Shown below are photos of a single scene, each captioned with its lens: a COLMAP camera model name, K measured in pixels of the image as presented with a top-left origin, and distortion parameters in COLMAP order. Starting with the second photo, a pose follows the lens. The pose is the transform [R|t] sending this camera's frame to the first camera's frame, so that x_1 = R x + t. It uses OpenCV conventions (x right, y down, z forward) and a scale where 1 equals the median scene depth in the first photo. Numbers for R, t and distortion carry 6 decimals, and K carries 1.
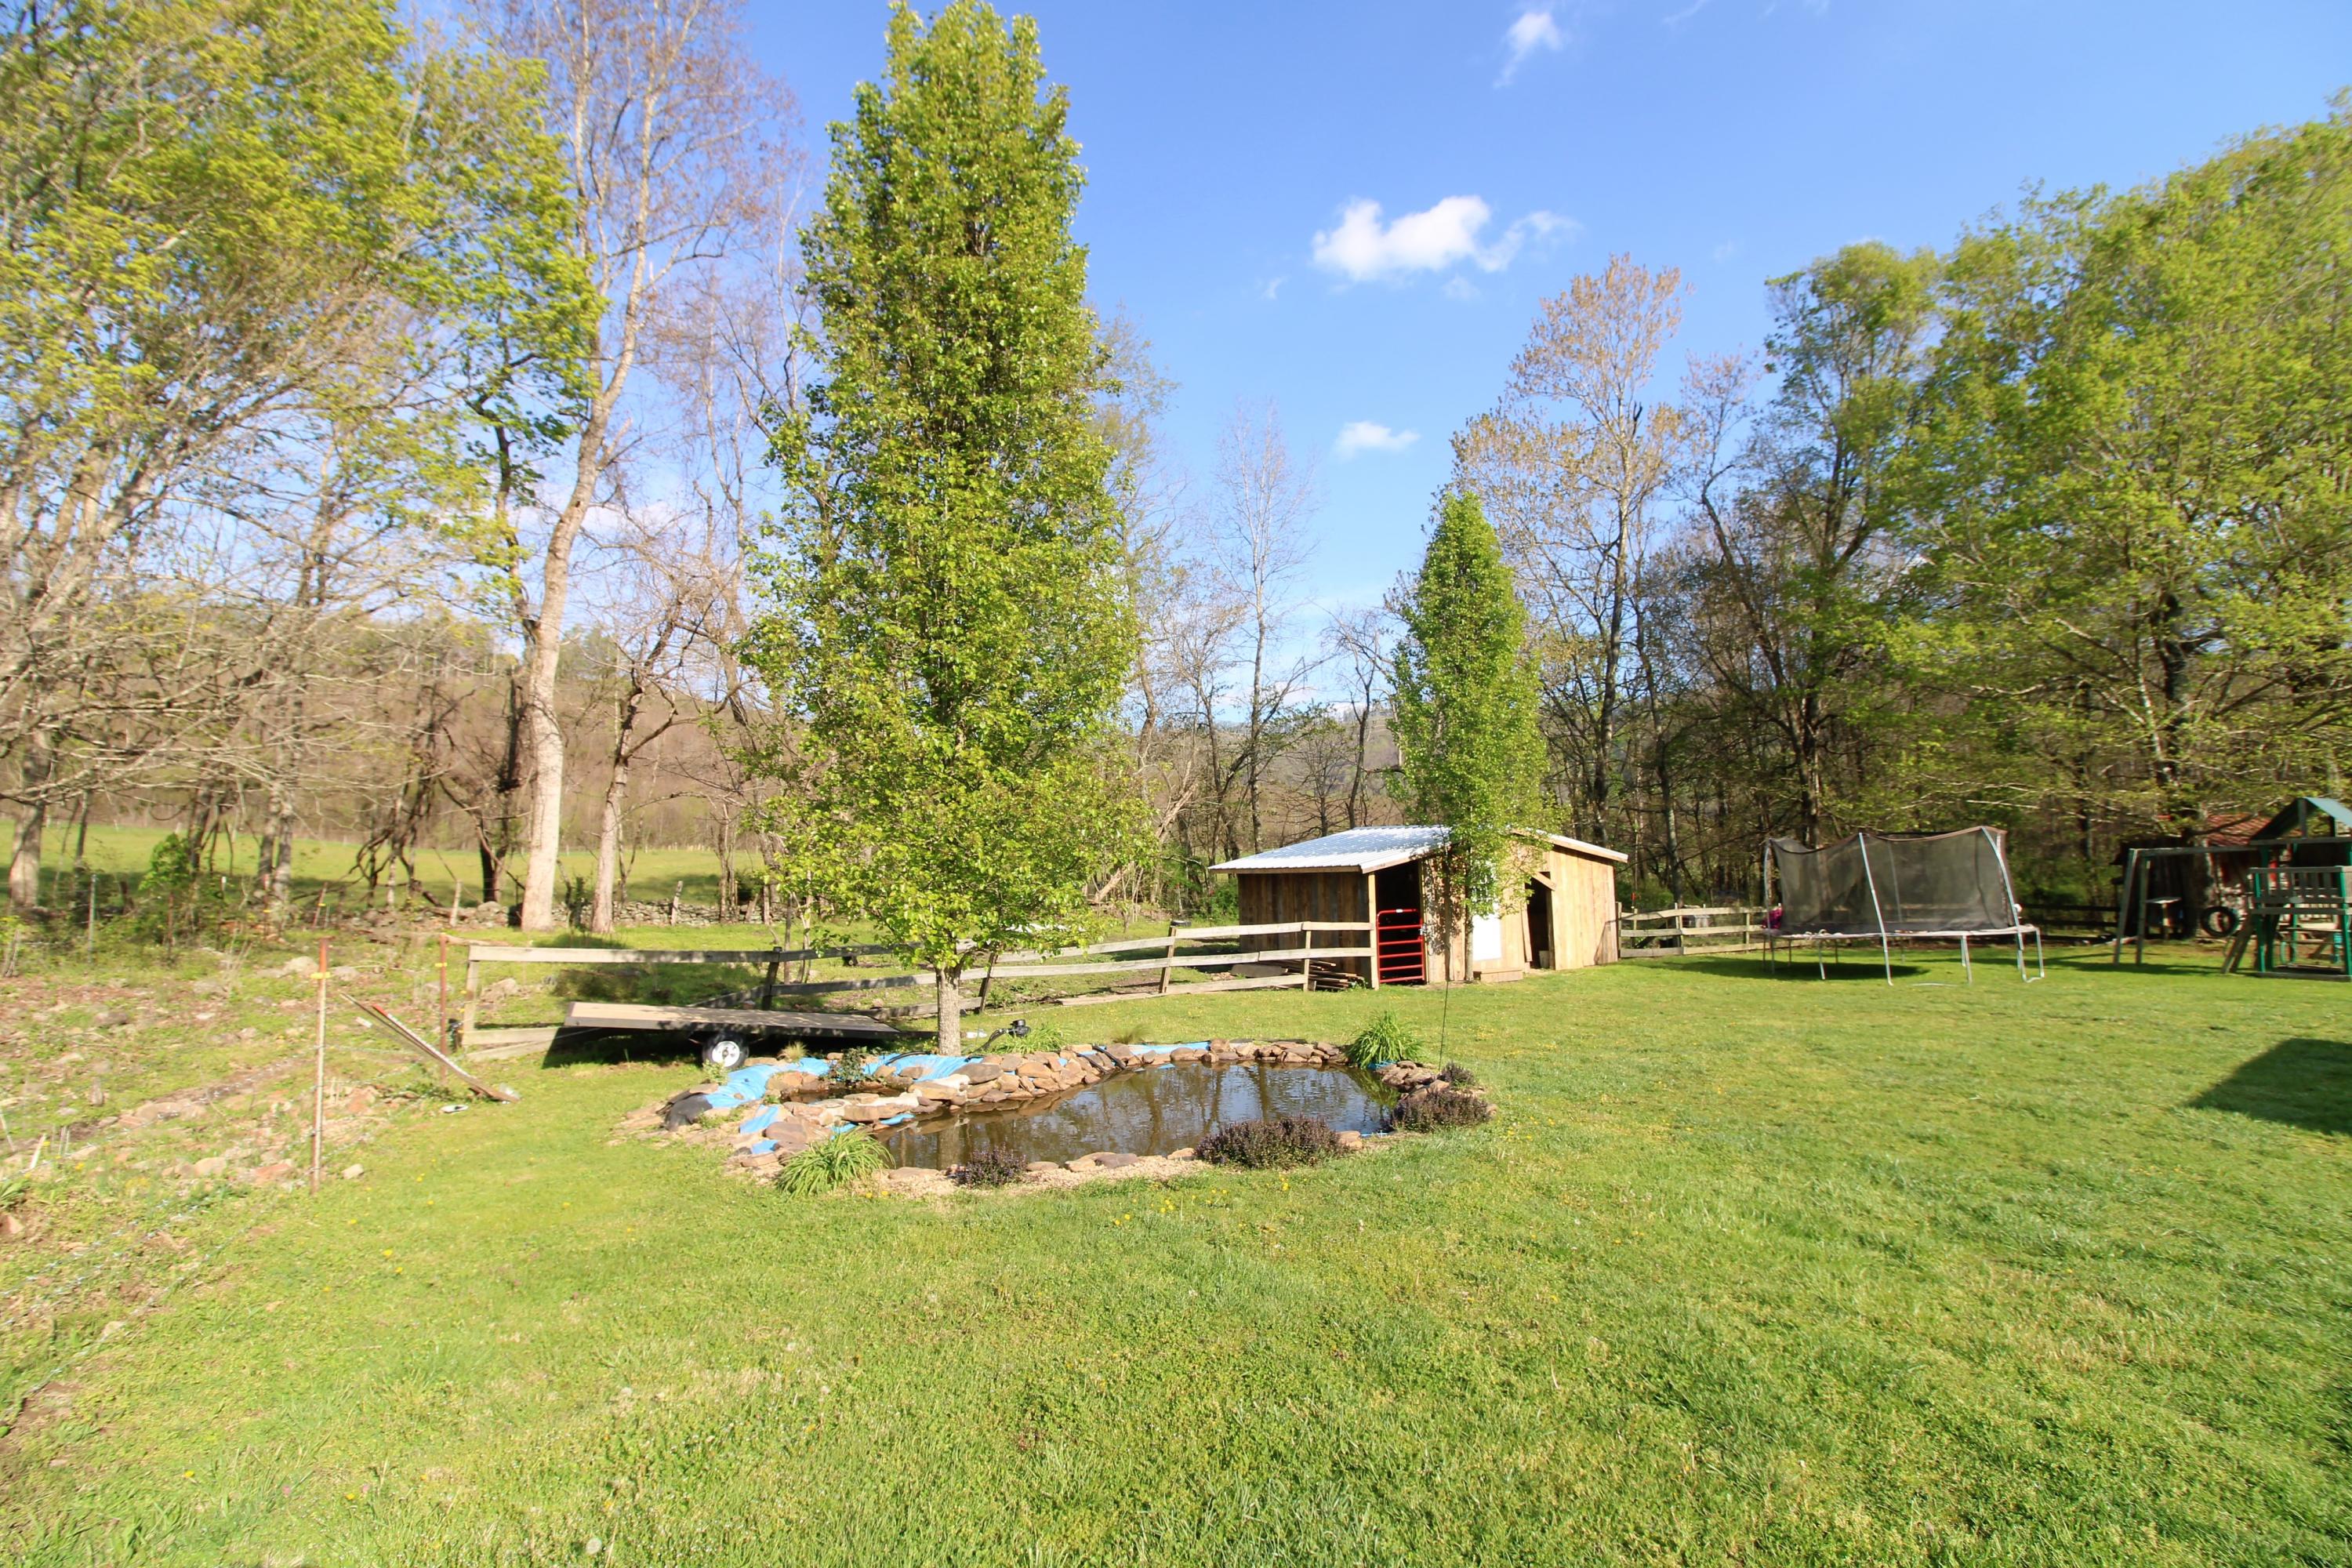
lens RADIAL K [[1083.1, 0, 1176.0], [0, 1083.1, 784.0], [0, 0, 1]] dist [0.000607, 0.000088]
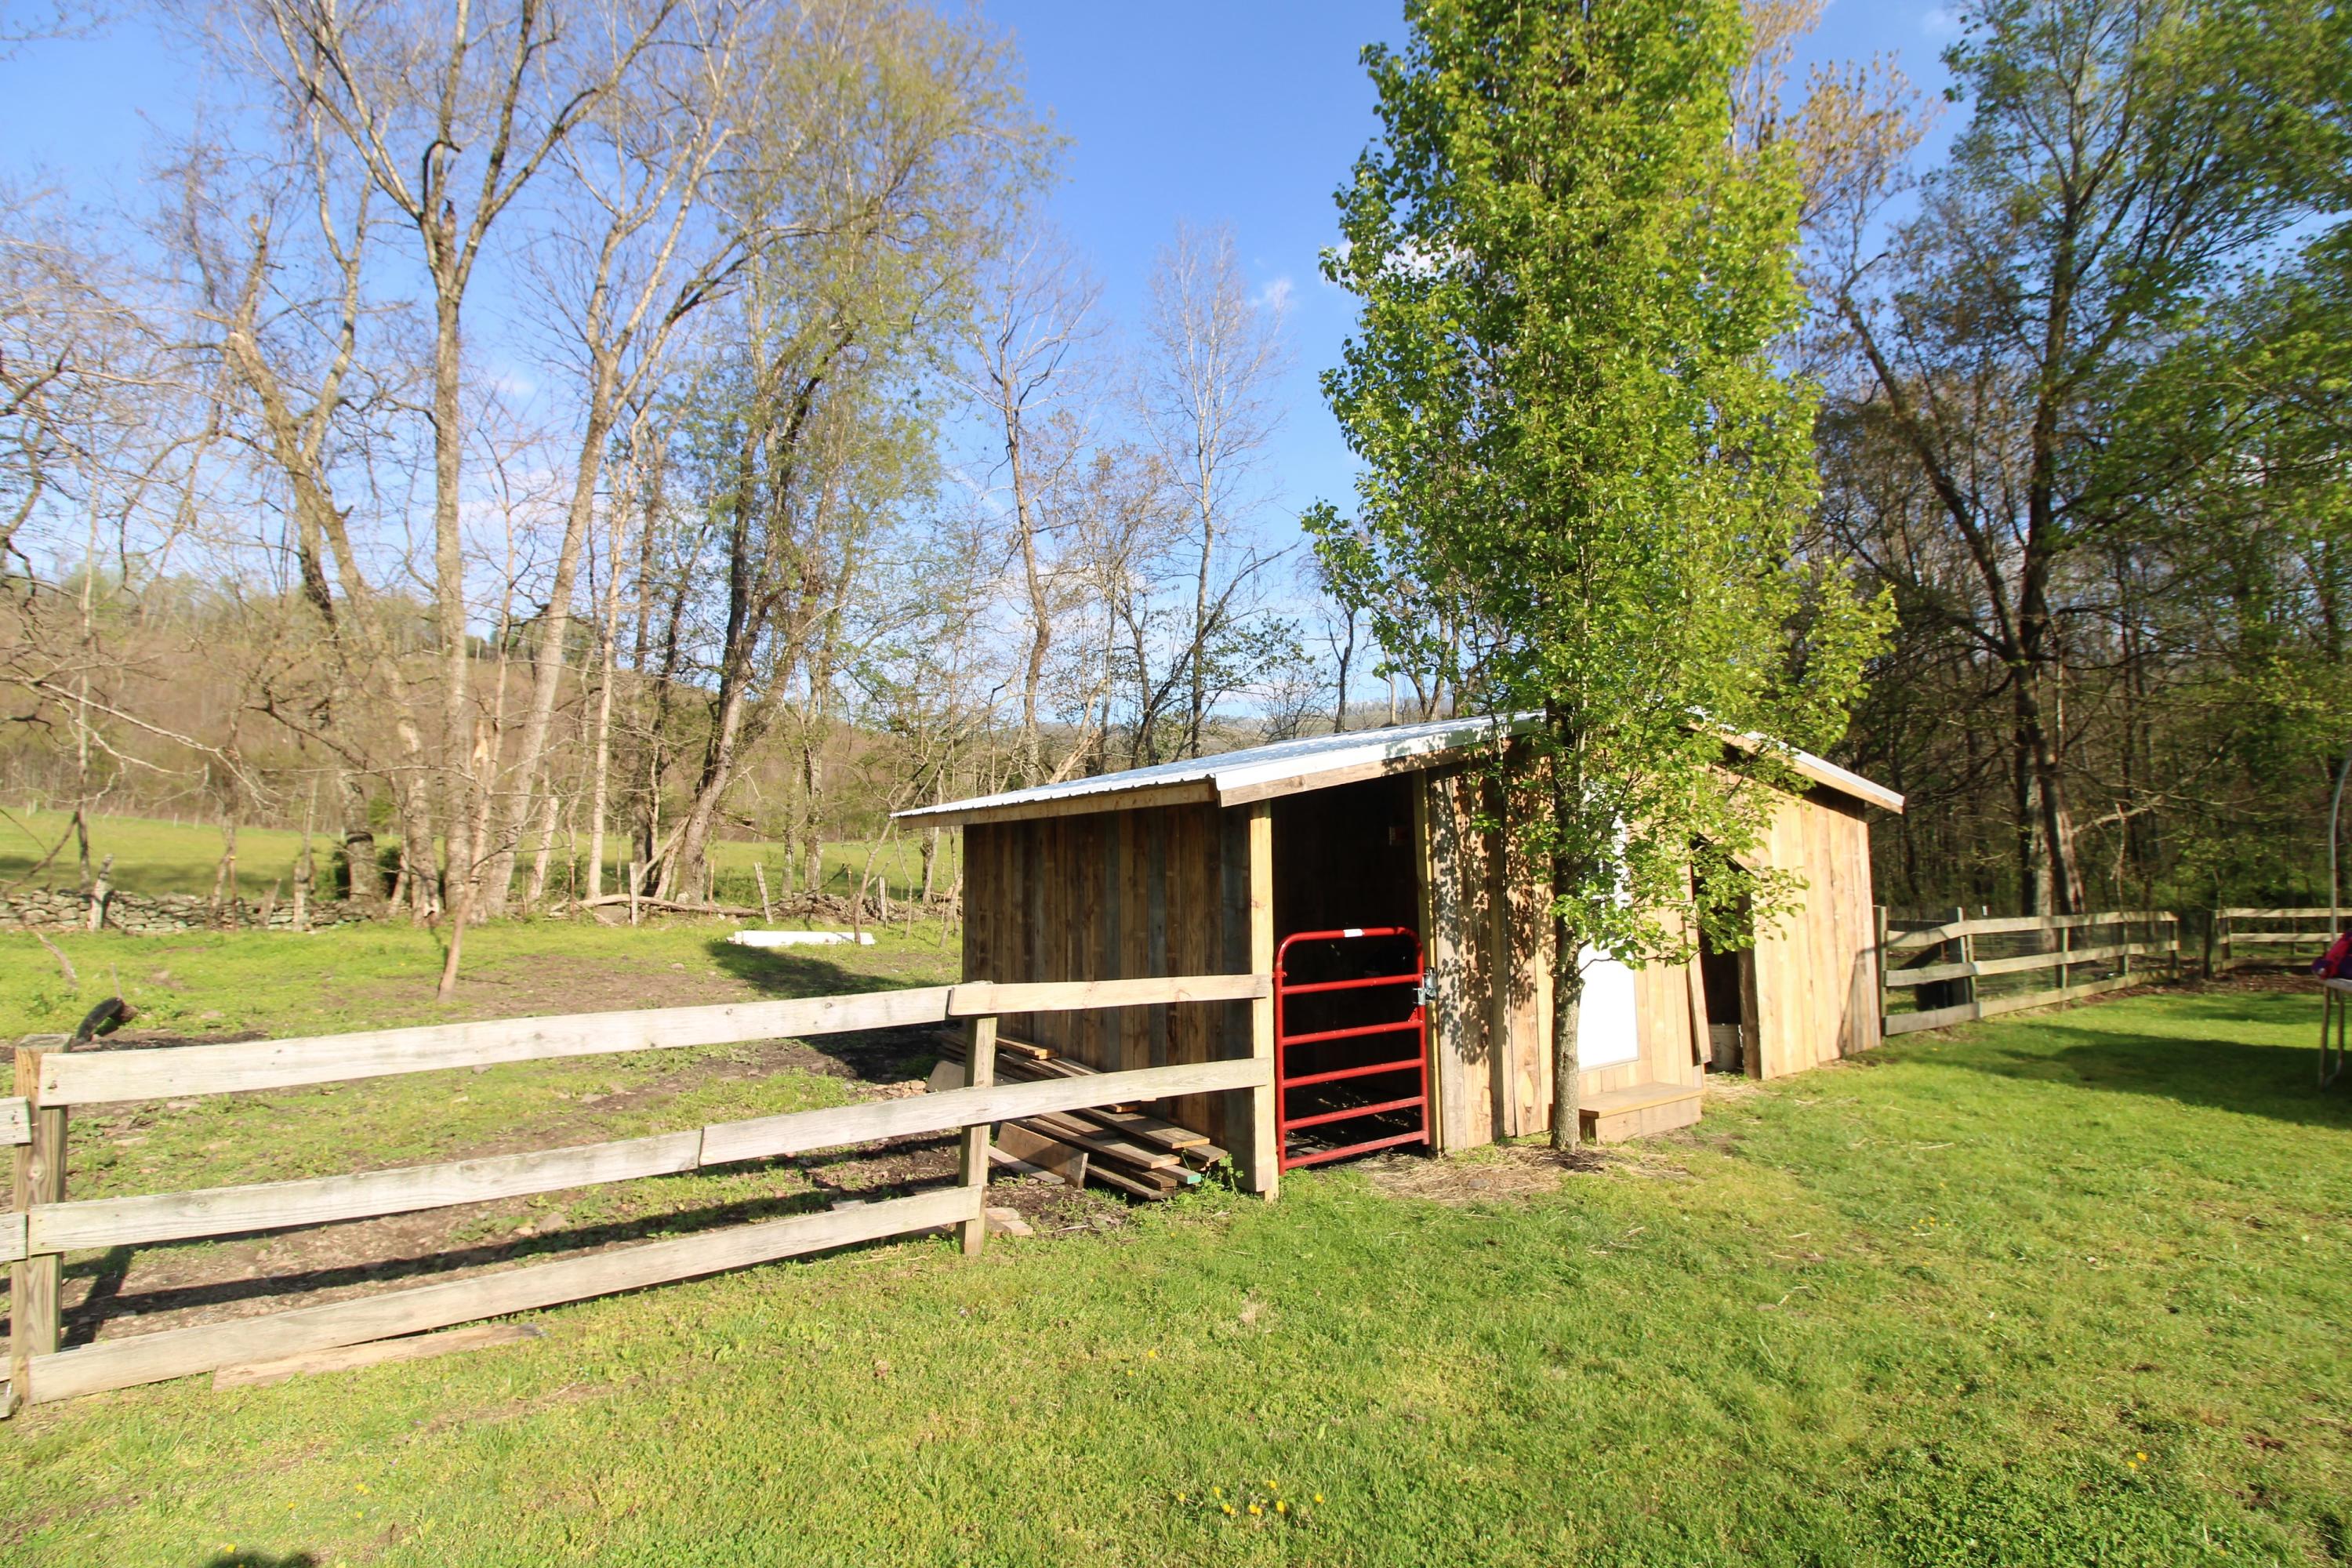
lens RADIAL K [[1068.7, 0, 1176.0], [0, 1068.7, 784.0], [0, 0, 1]] dist [-0.011887, -0.000410]
pose [[0.999977, 0.005933, -0.003433, 0.150932], [-0.005928, 0.999981, 0.001550, 0.071207], [0.003442, -0.001530, 0.999993, 0.667802]]
